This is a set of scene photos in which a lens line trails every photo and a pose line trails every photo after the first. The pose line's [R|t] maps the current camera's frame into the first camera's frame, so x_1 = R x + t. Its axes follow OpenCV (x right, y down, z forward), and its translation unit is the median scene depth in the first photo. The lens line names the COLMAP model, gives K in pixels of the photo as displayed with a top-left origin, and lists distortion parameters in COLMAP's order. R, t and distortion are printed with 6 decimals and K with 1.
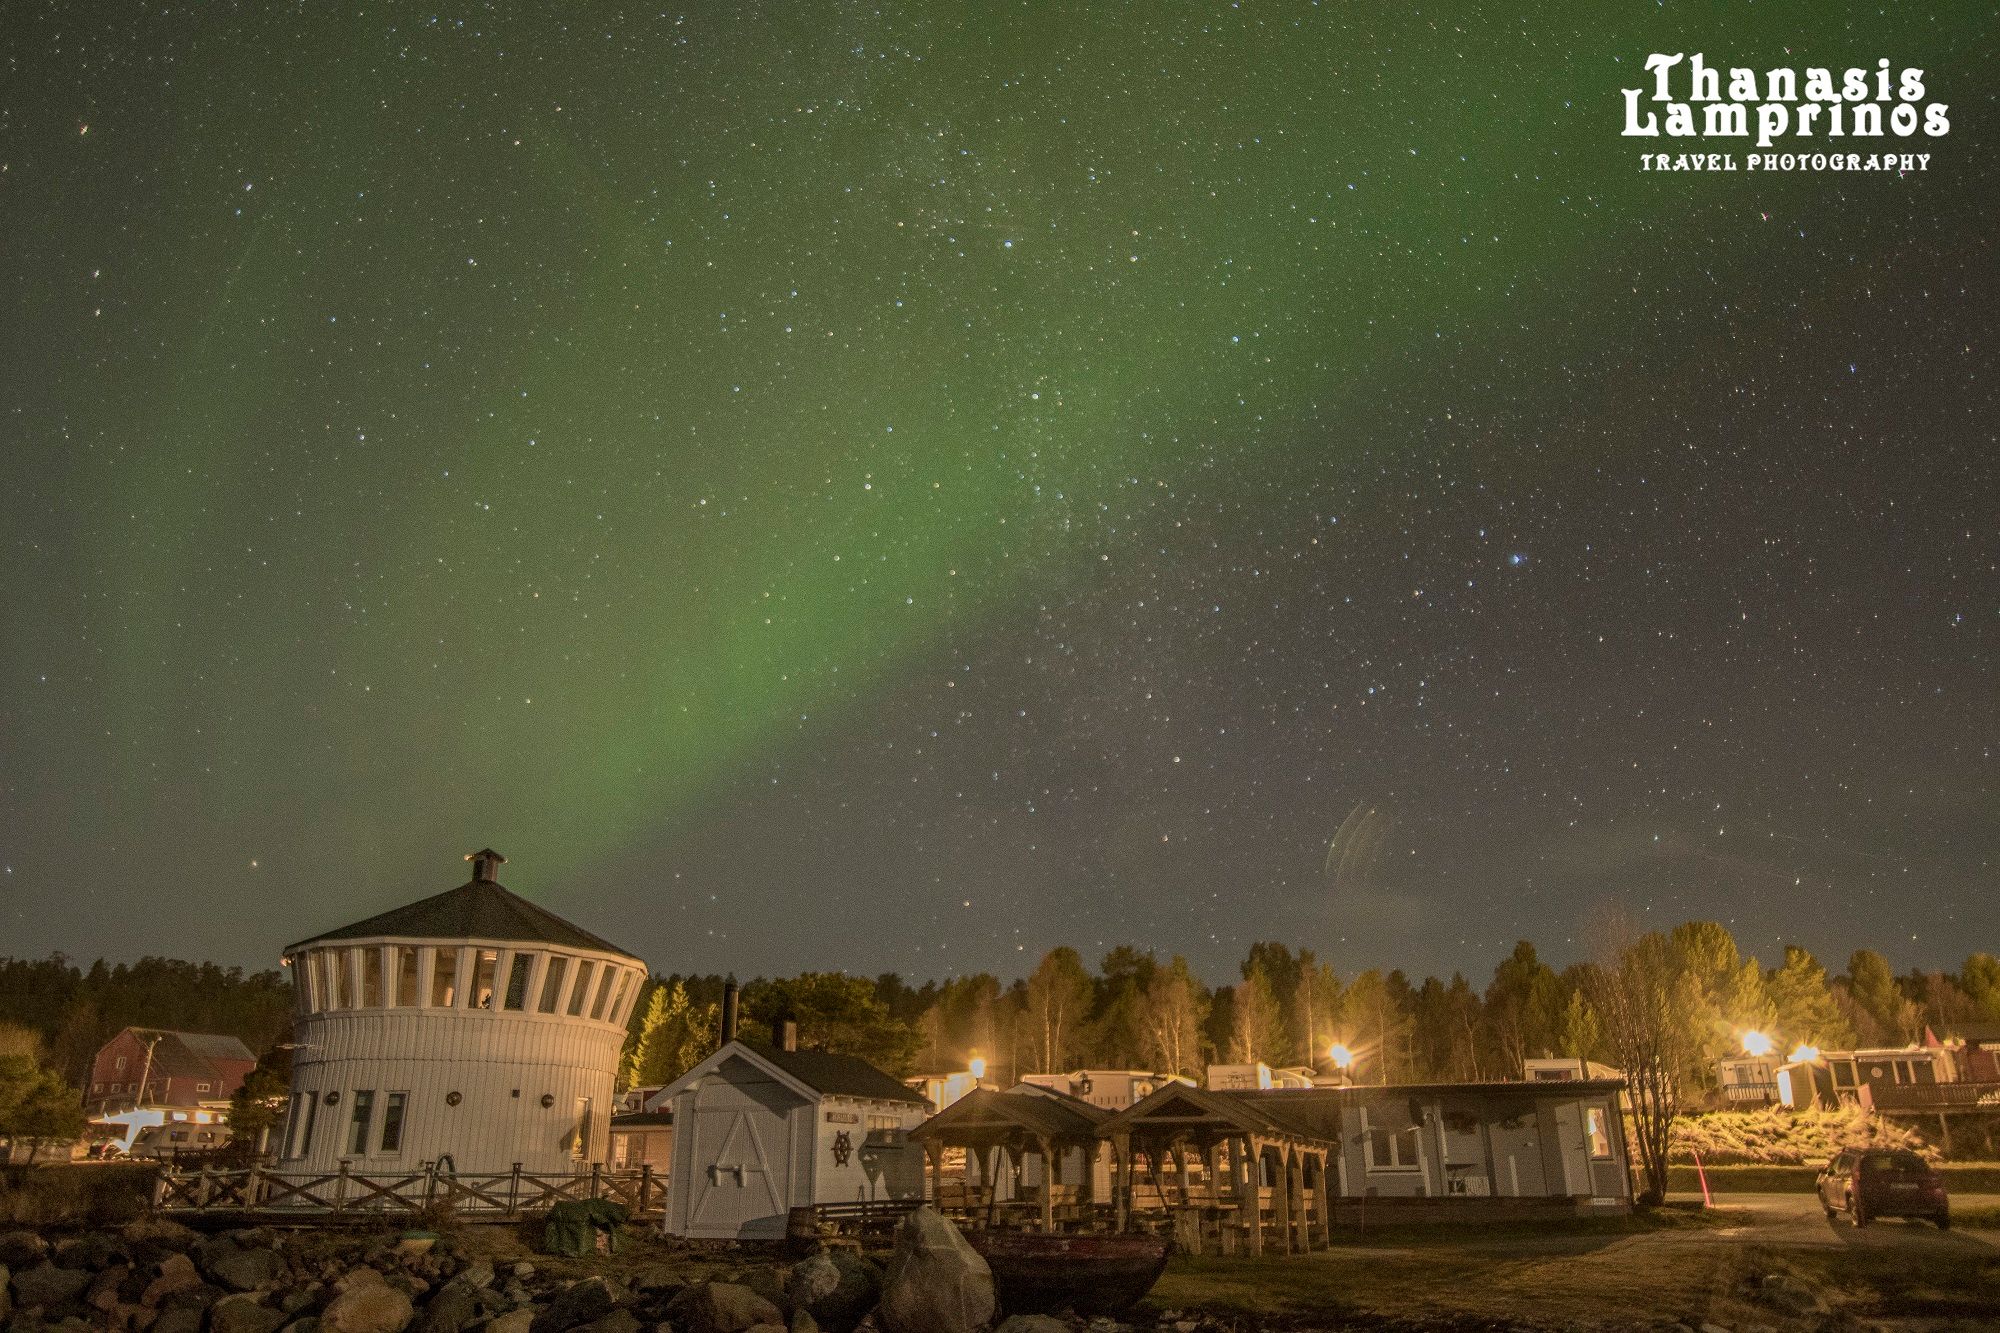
lens RADIAL K [[1356.1, 0, 1000.0], [0, 1356.1, 666.5], [0, 0, 1]] dist [0.010258, -0.025419]
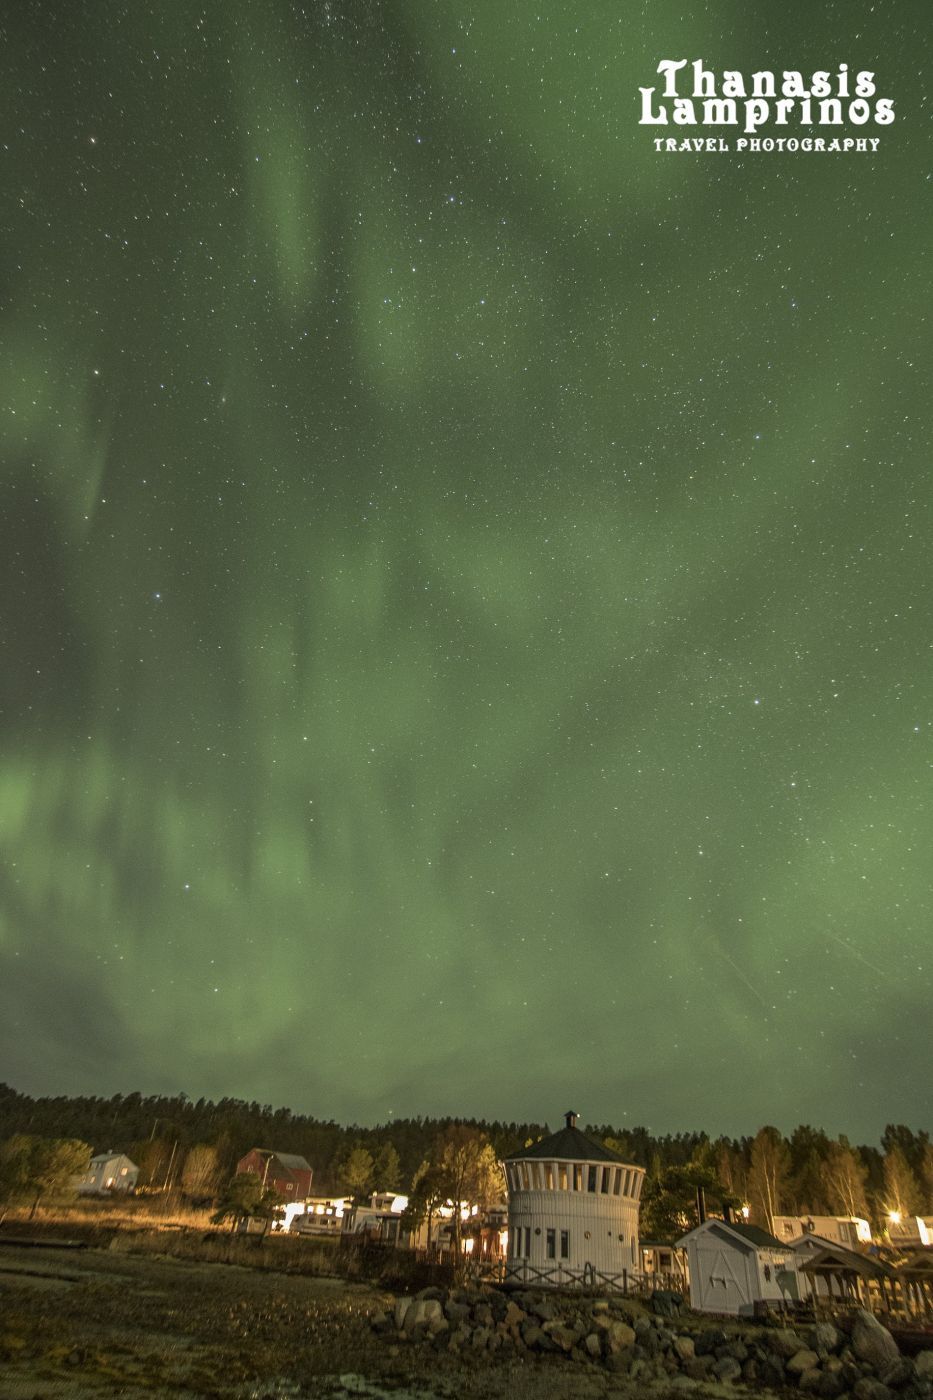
lens RADIAL K [[765.6, 0, 472.6], [0, 765.6, 693.7], [0, 0, 1]] dist [-0.002848, -0.009356]
pose [[0.969835, -0.087225, -0.227622, -0.179703], [0.020463, 0.959625, -0.280539, -0.201443], [0.242901, 0.267418, 0.932463, -0.502336]]
